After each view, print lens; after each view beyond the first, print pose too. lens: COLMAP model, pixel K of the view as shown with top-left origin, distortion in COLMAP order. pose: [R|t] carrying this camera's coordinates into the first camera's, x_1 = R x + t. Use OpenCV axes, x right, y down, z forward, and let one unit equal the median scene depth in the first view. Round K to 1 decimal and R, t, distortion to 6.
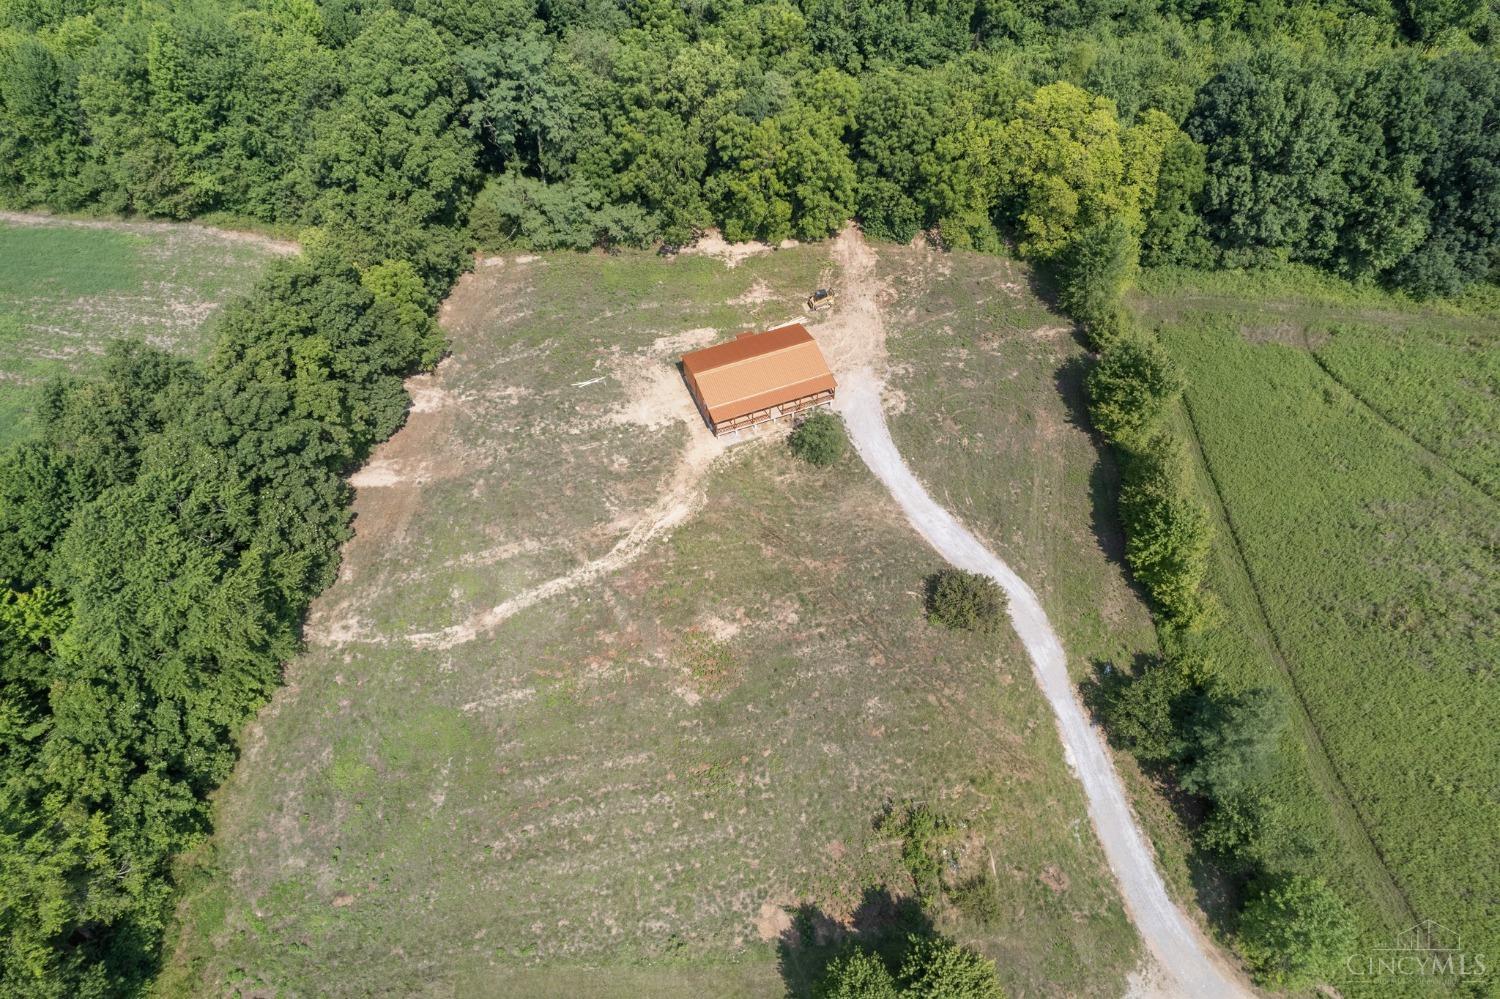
lens RADIAL K [[953.3, 0, 753.4], [0, 953.3, 501.7], [0, 0, 1]] dist [-0.065441, 0.054141]
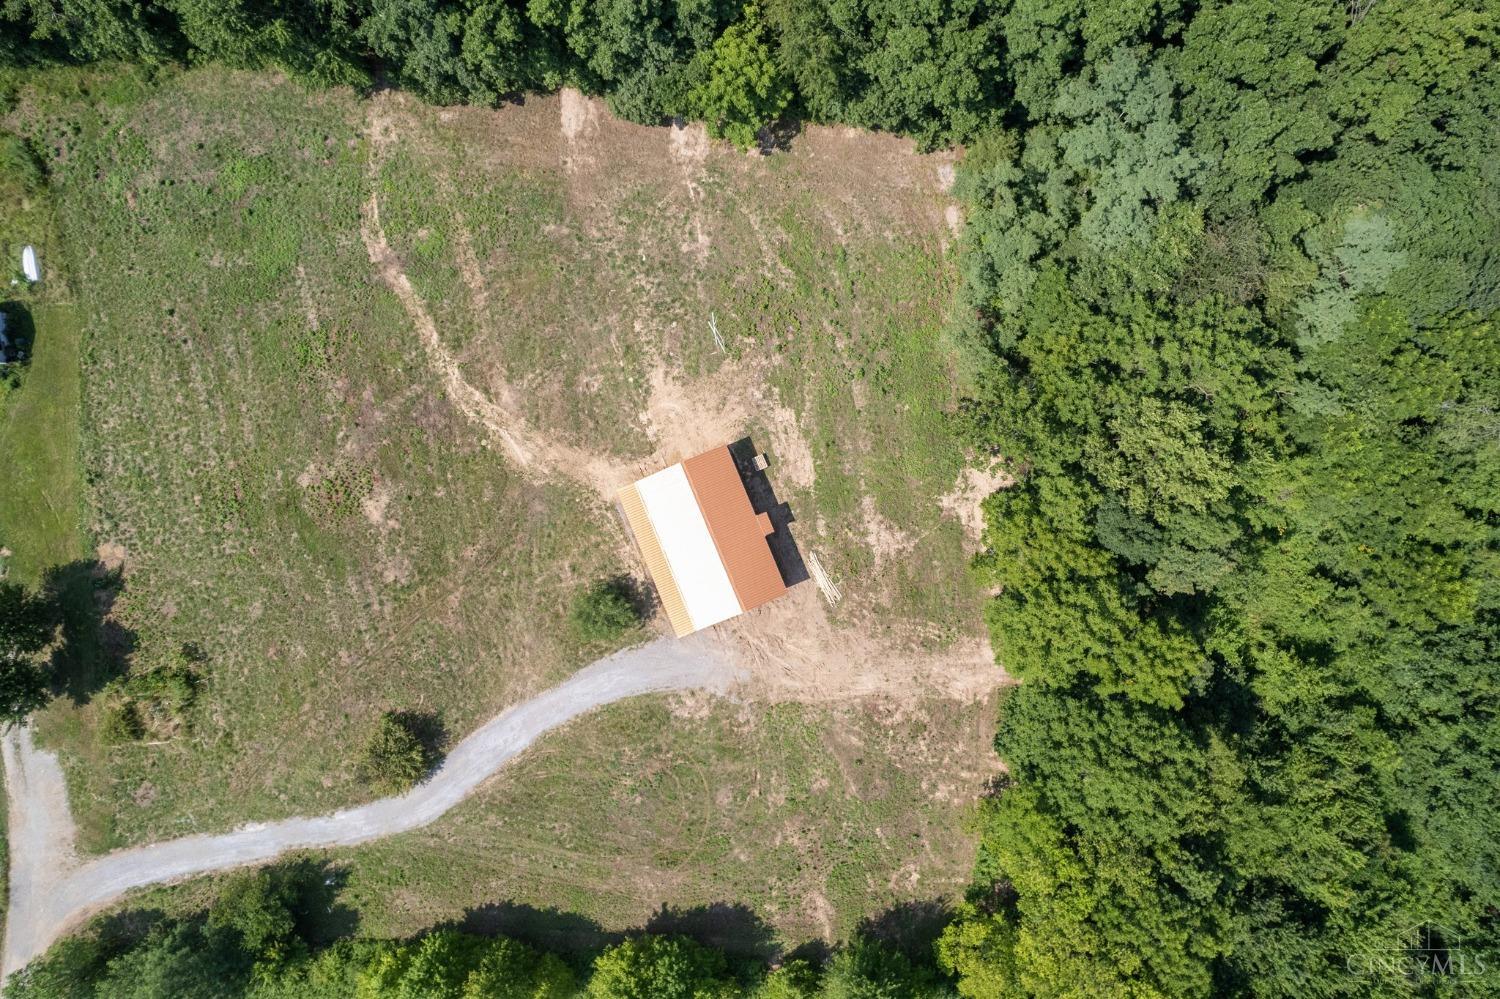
lens RADIAL K [[953.3, 0, 759.0], [0, 953.3, 496.1], [0, 0, 1]] dist [-0.065441, 0.054141]
pose [[0.010465, 0.999866, -0.012551, -0.025361], [-0.792806, 0.015946, 0.609265, -0.748710], [0.609384, 0.003574, 0.792867, 0.429347]]
